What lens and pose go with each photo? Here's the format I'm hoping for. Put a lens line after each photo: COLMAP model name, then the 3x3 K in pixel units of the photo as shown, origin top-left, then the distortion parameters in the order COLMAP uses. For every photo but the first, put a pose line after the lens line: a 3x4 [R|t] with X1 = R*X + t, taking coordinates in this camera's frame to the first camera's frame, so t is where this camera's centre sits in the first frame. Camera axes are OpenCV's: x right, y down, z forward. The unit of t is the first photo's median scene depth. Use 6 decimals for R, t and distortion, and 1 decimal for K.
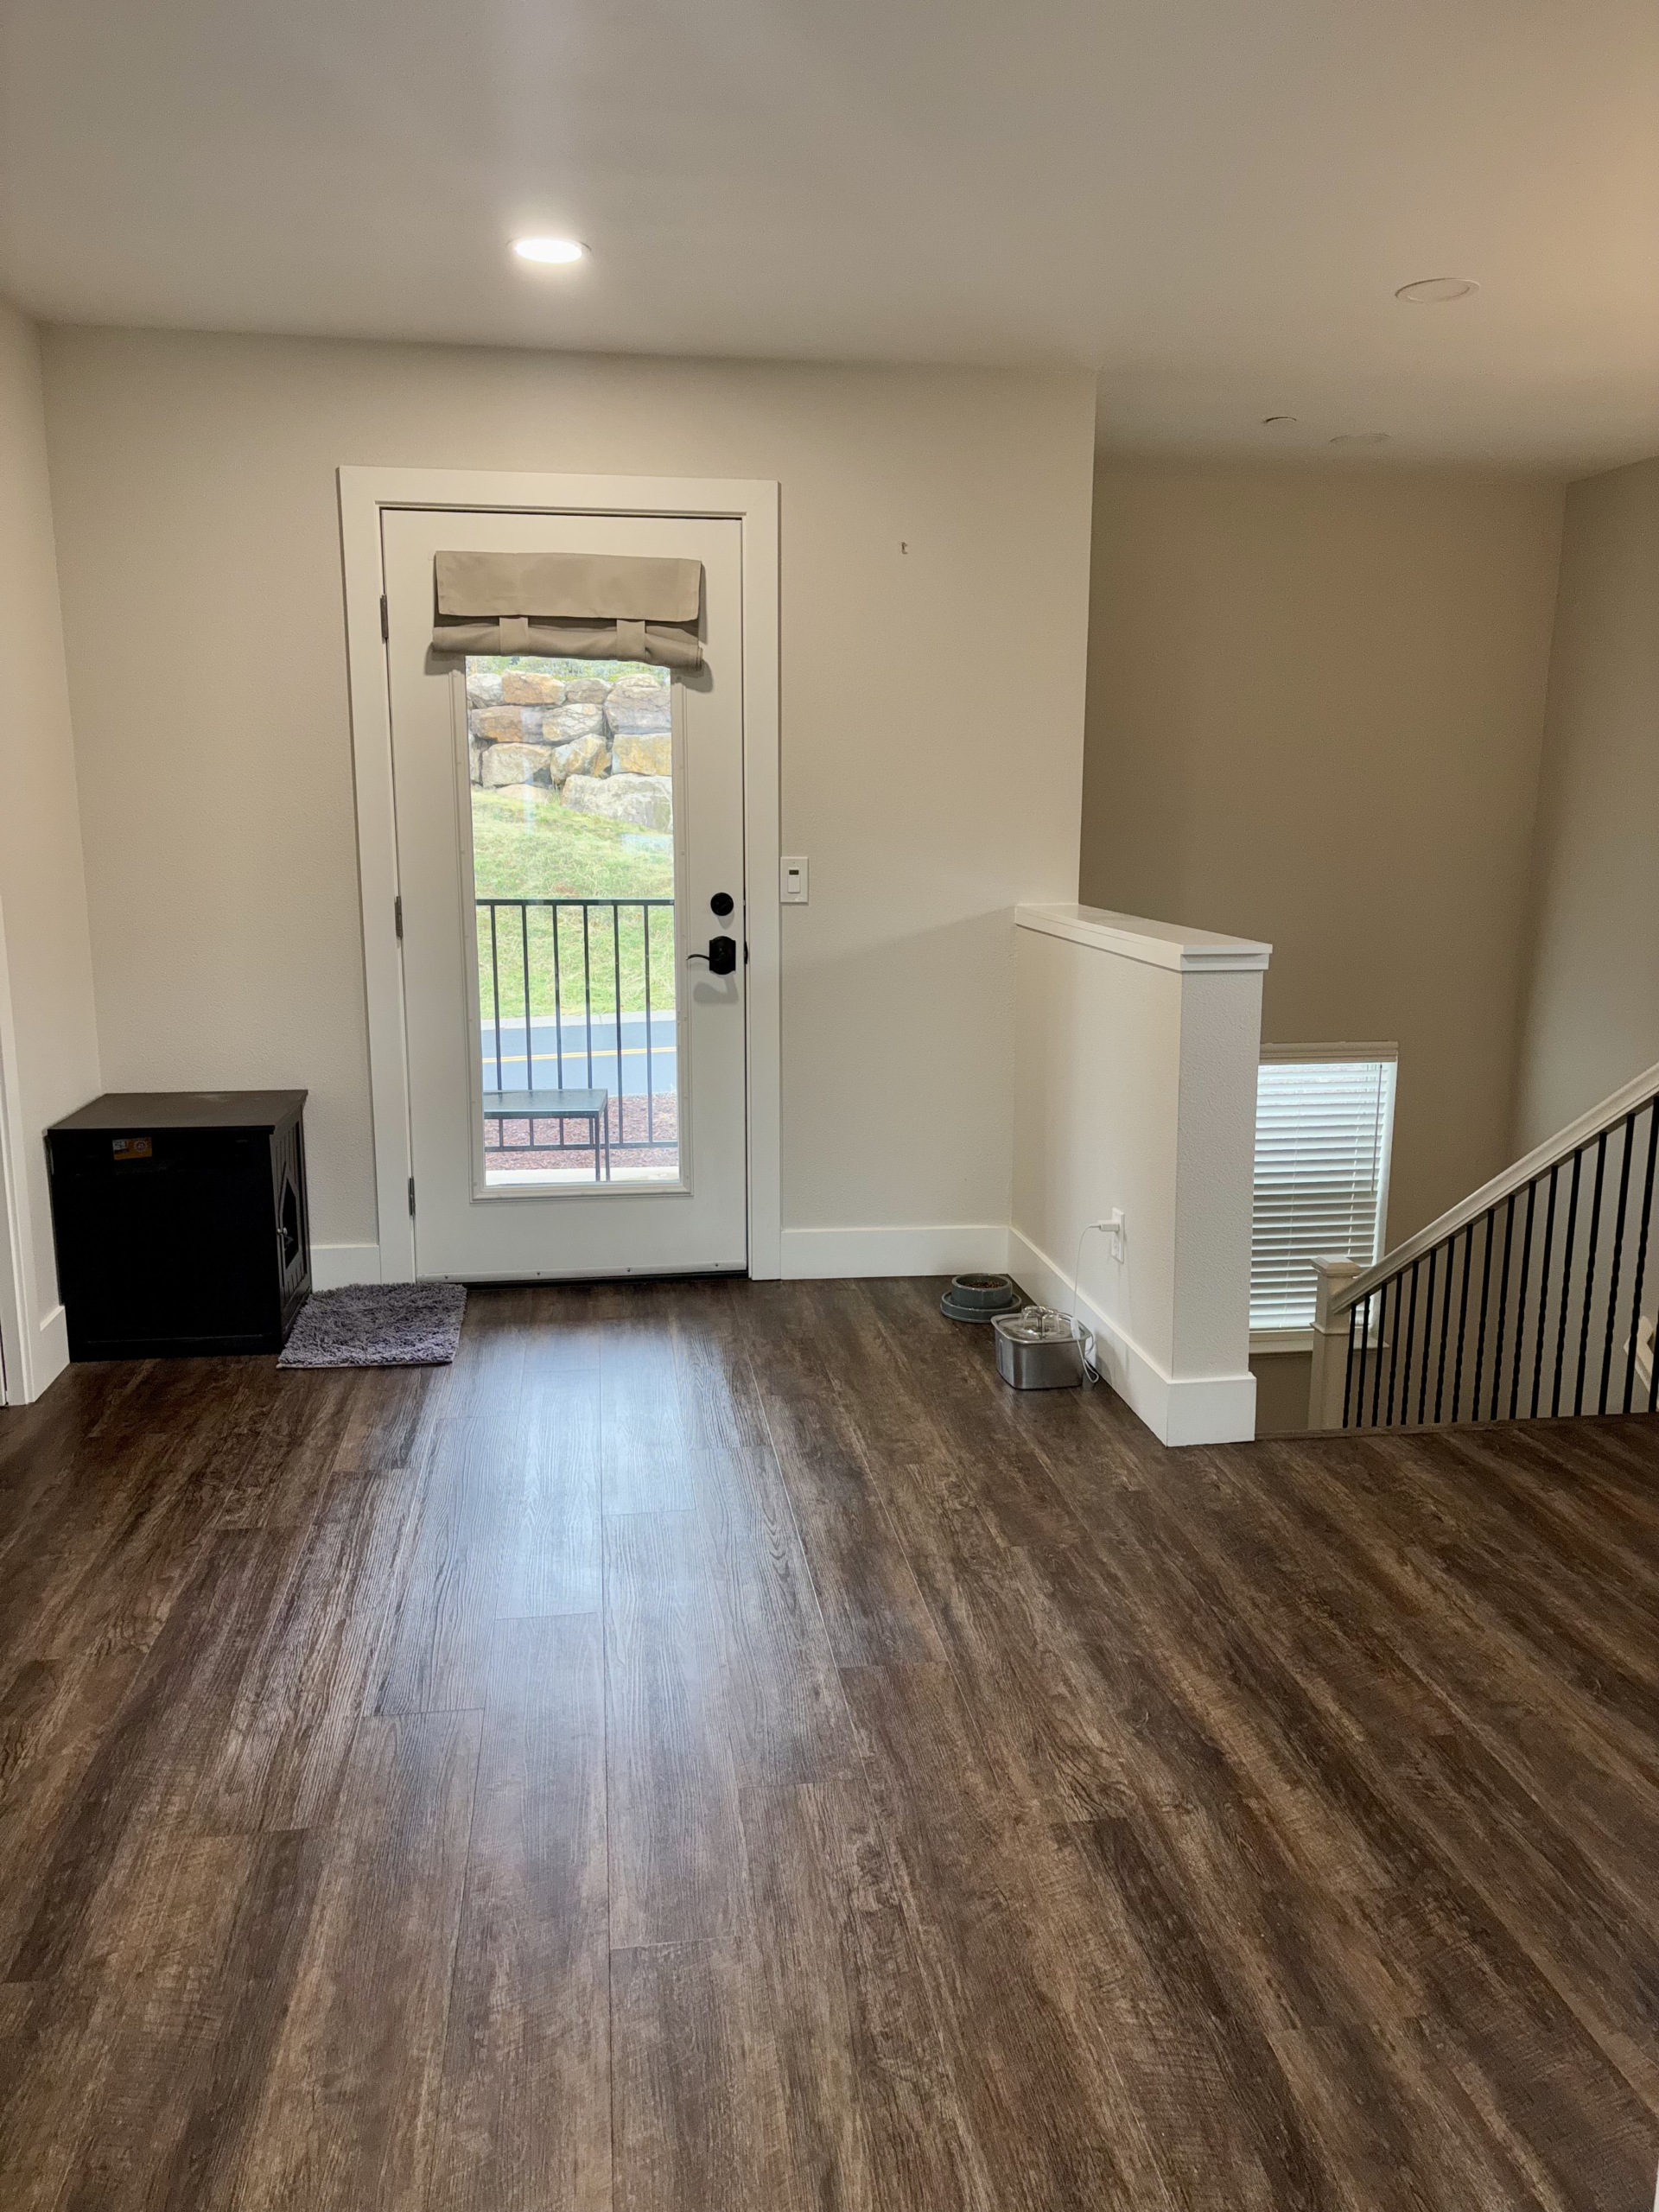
lens RADIAL K [[1662.2, 0, 829.5], [0, 1662.2, 1106.0], [0, 0, 1]] dist [-0.003505, 0.007759]
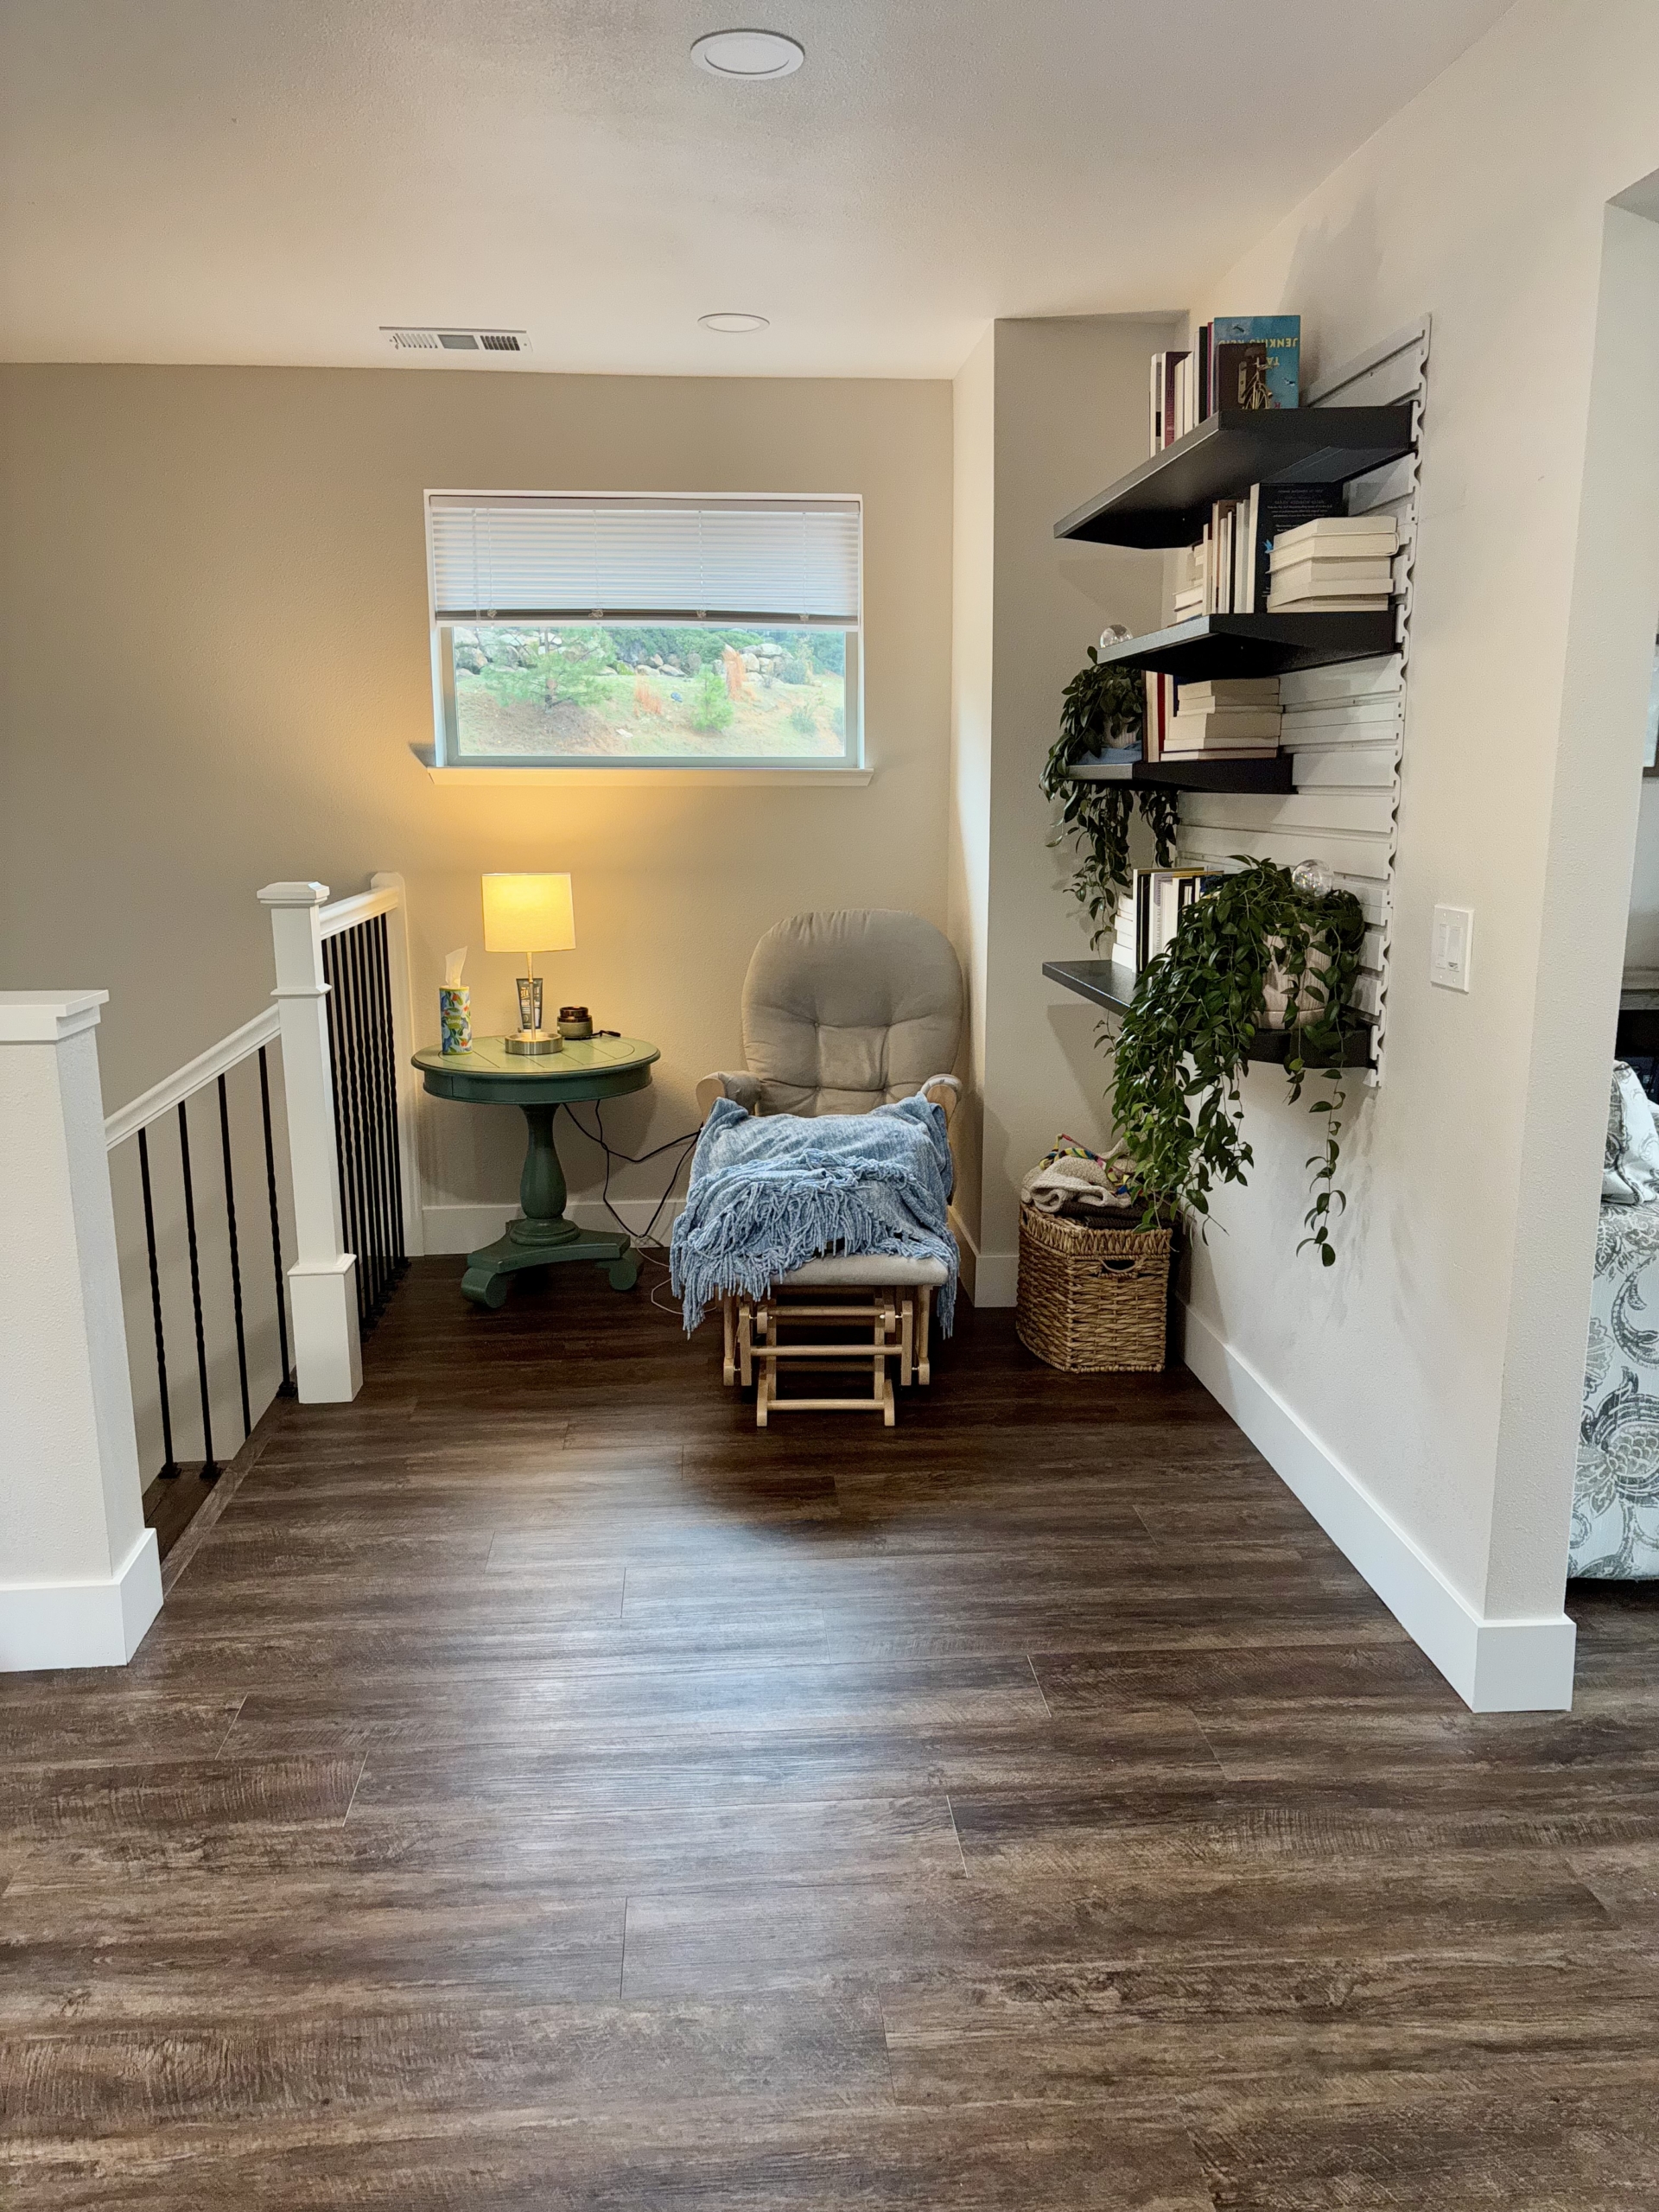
lens RADIAL K [[1655.5, 0, 829.5], [0, 1655.5, 1106.0], [0, 0, 1]] dist [0.064915, -0.069919]
pose [[0.056252, -0.193544, 0.979478, -0.852850], [0.183682, 0.966292, 0.180390, -0.213206], [-0.981375, 0.169765, 0.089906, 1.033101]]
